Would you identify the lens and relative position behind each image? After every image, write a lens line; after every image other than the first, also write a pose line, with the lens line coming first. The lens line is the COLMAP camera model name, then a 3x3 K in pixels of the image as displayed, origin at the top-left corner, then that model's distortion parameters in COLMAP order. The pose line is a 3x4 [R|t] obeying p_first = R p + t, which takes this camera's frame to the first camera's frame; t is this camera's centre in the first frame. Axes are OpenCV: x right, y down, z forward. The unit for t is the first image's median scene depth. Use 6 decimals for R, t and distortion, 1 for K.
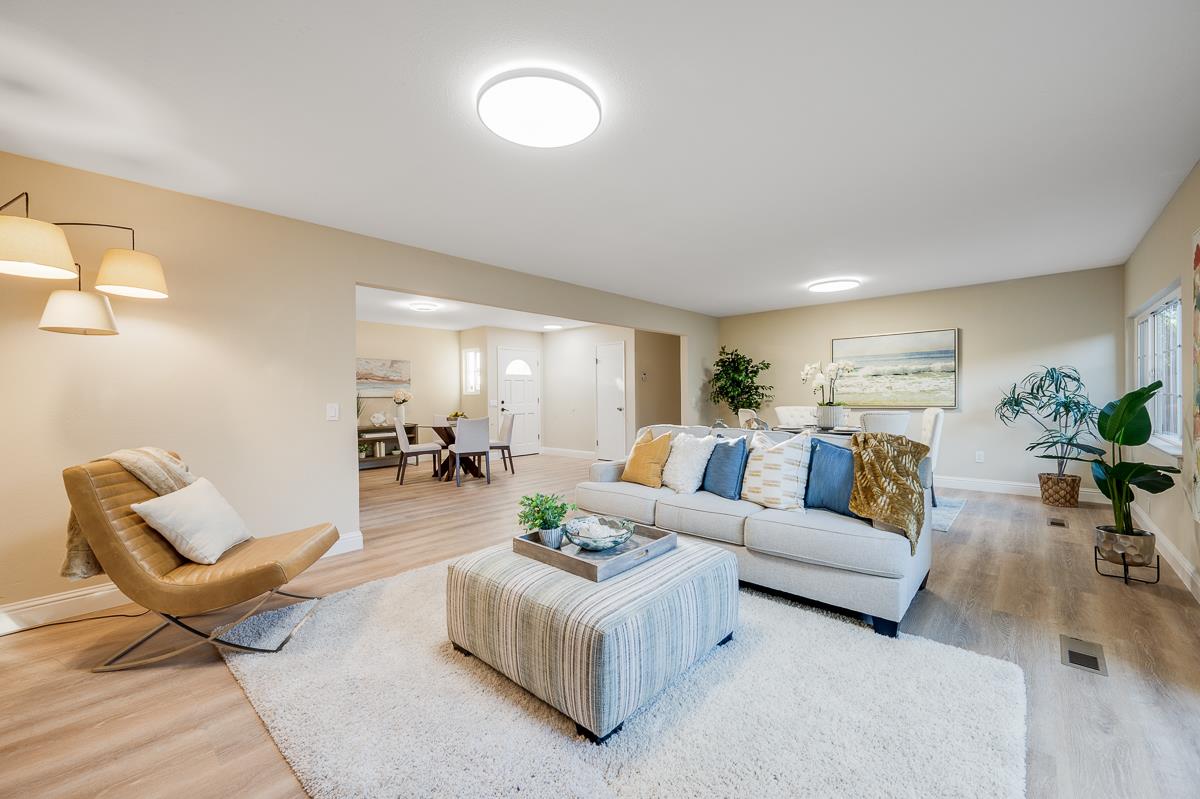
lens RADIAL K [[477.4, 0, 598.9], [0, 477.4, 400.8], [0, 0, 1]] dist [0.002236, -0.000066]
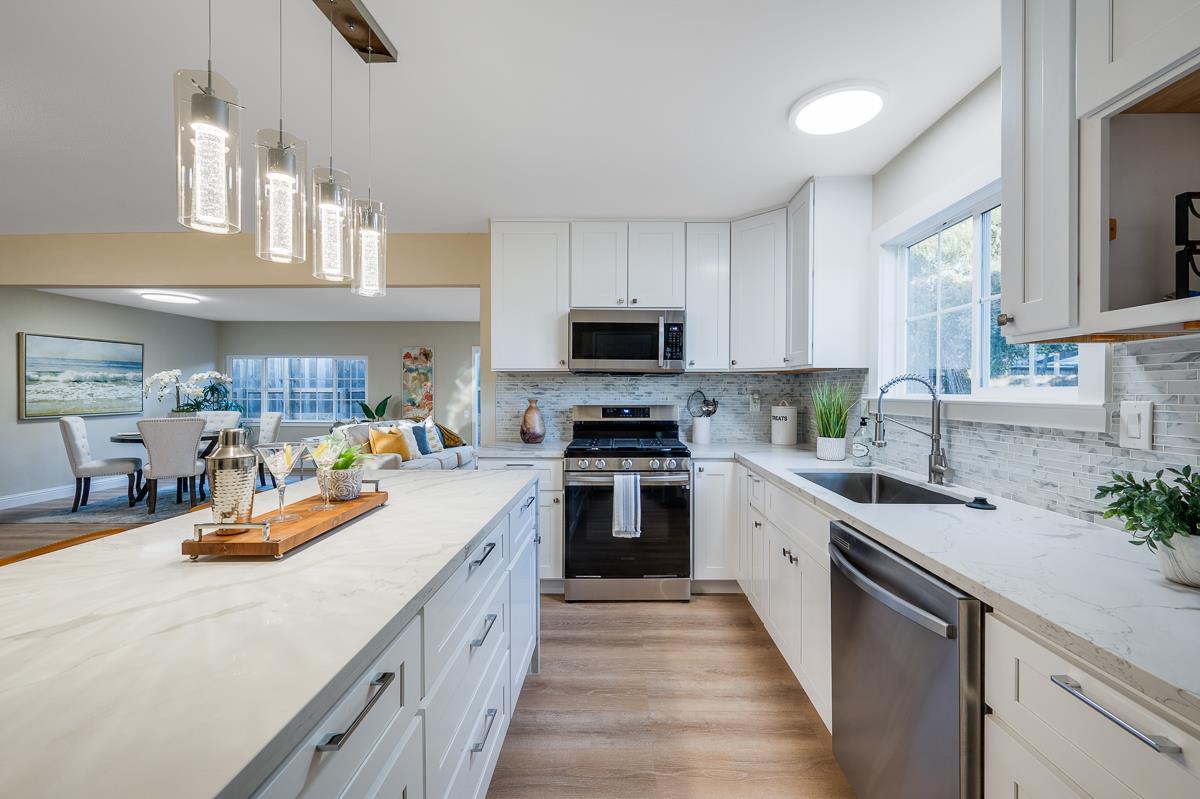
lens RADIAL K [[499.6, 0, 618.9], [0, 499.6, 393.6], [0, 0, 1]] dist [-0.000743, 0.000311]
pose [[-0.668945, 0.004877, 0.743296, -0.901618], [0.011342, 0.999929, 0.003646, -0.022488], [-0.743225, 0.010870, -0.668953, 0.930058]]
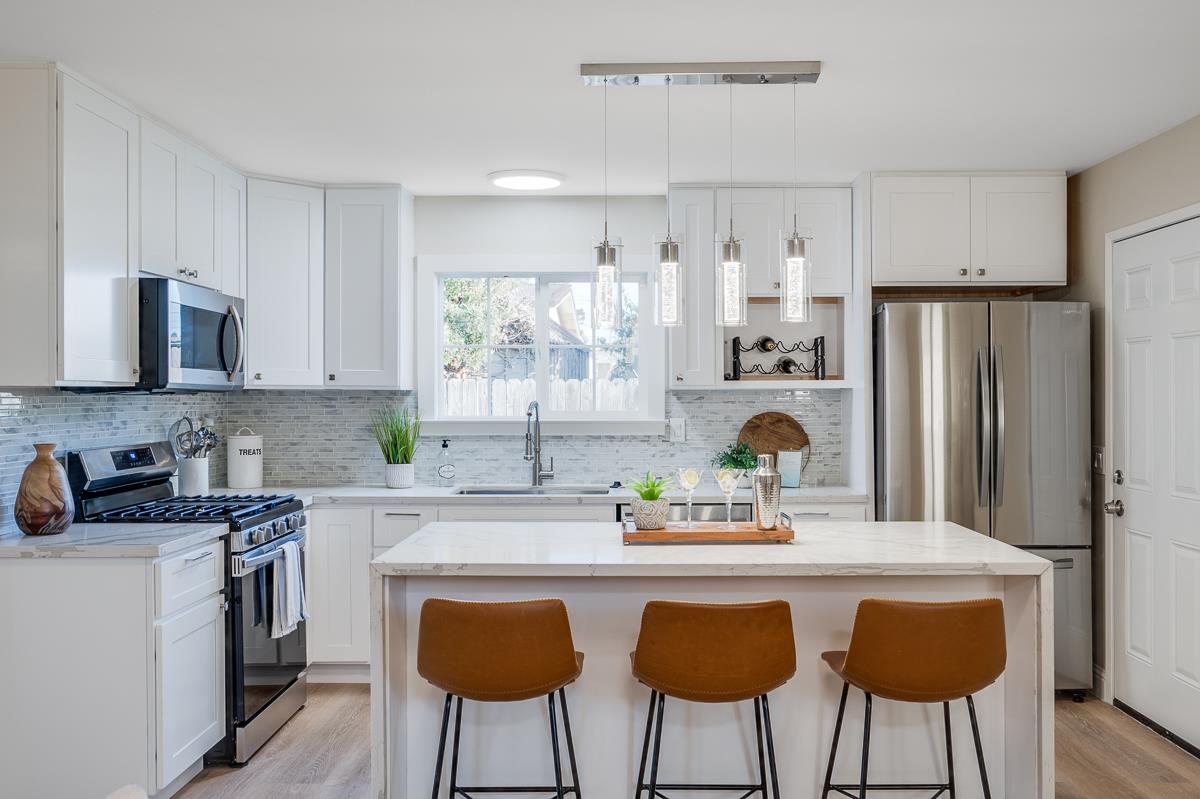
lens RADIAL K [[1033.4, 0, 620.8], [0, 1033.4, 394.1], [0, 0, 1]] dist [-0.003031, -0.001568]
pose [[-0.744862, 0.010360, -0.667138, -0.236009], [0.002715, 0.999918, 0.012495, -0.049195], [0.667213, 0.007496, -0.744829, 1.269471]]
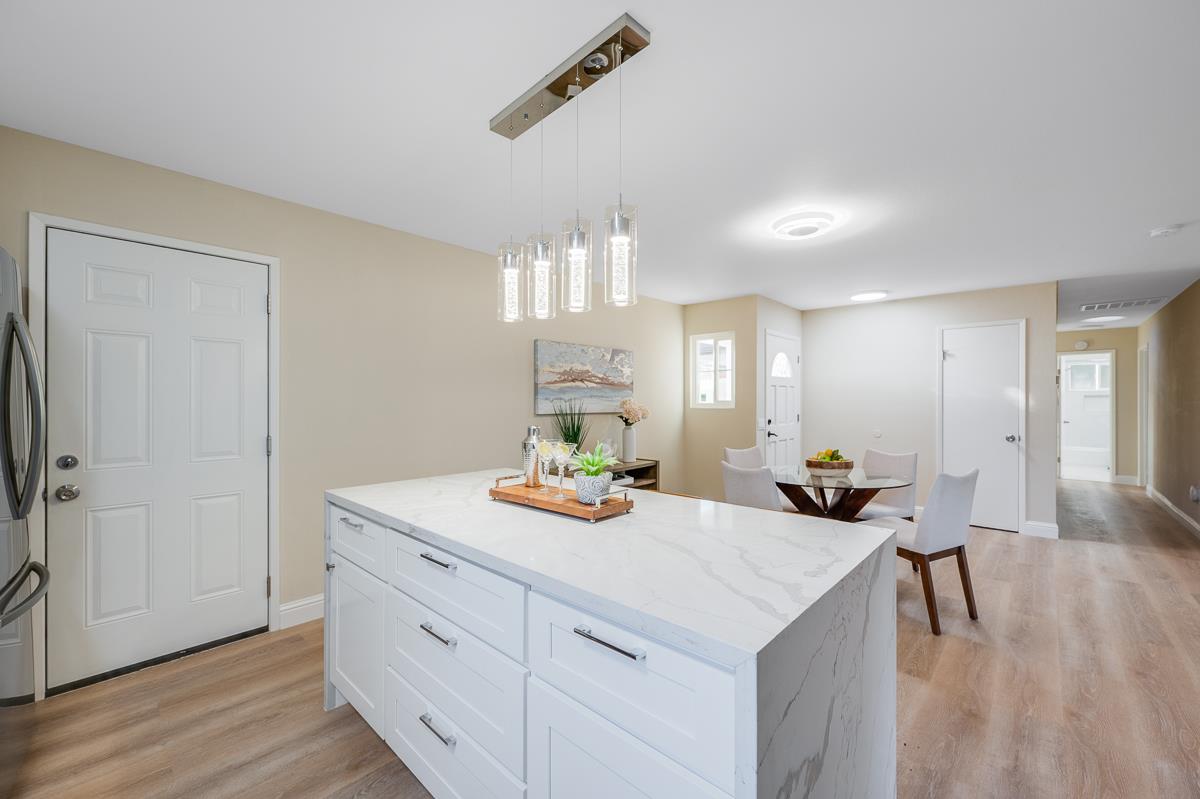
lens RADIAL K [[475.7, 0, 602.5], [0, 475.7, 400.3], [0, 0, 1]] dist [-0.000082, 0.000089]
pose [[0.999922, 0.010879, -0.006121, -0.615607], [-0.010940, 0.999890, -0.009994, -0.024142], [0.006012, 0.010060, 0.999931, 0.596957]]
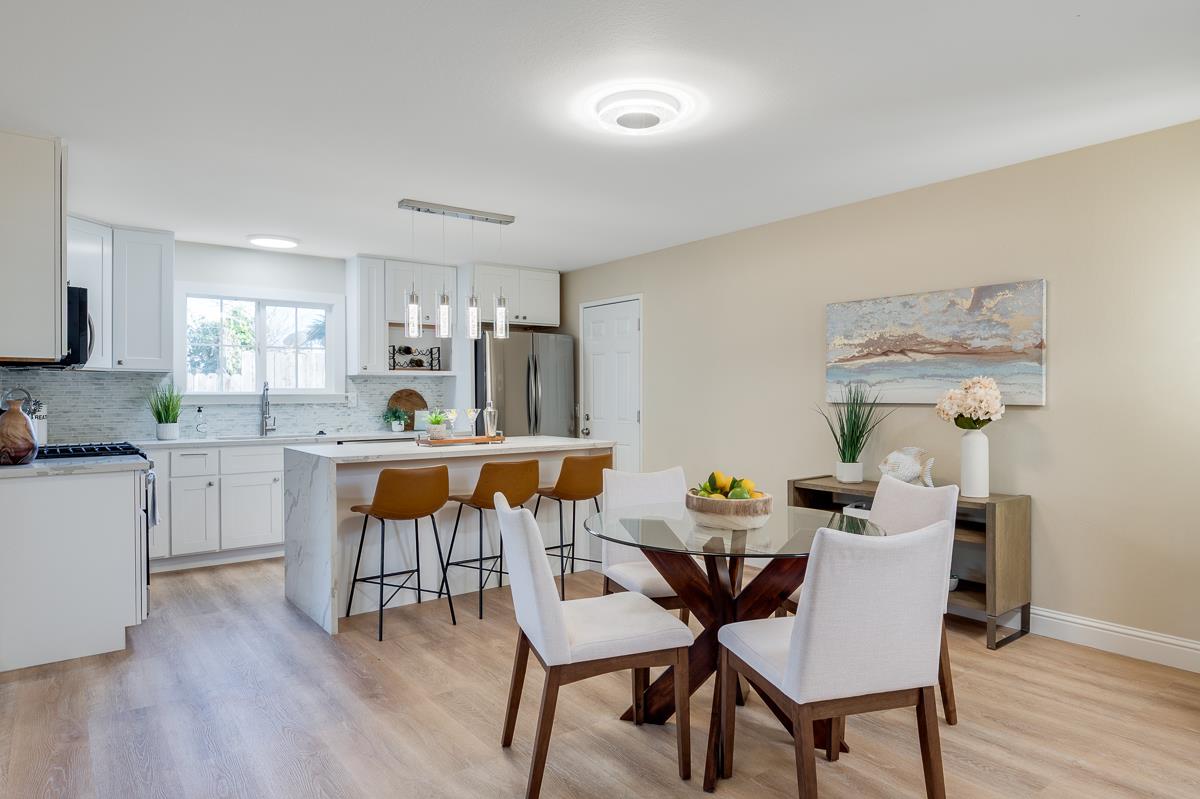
lens RADIAL K [[716.6, 0, 604.7], [0, 716.6, 396.3], [0, 0, 1]] dist [-0.007431, 0.000045]
pose [[-0.175419, 0.013384, -0.984403, 0.098464], [-0.003622, 0.999892, 0.014240, -0.027160], [0.984487, 0.006064, -0.175351, 1.174703]]
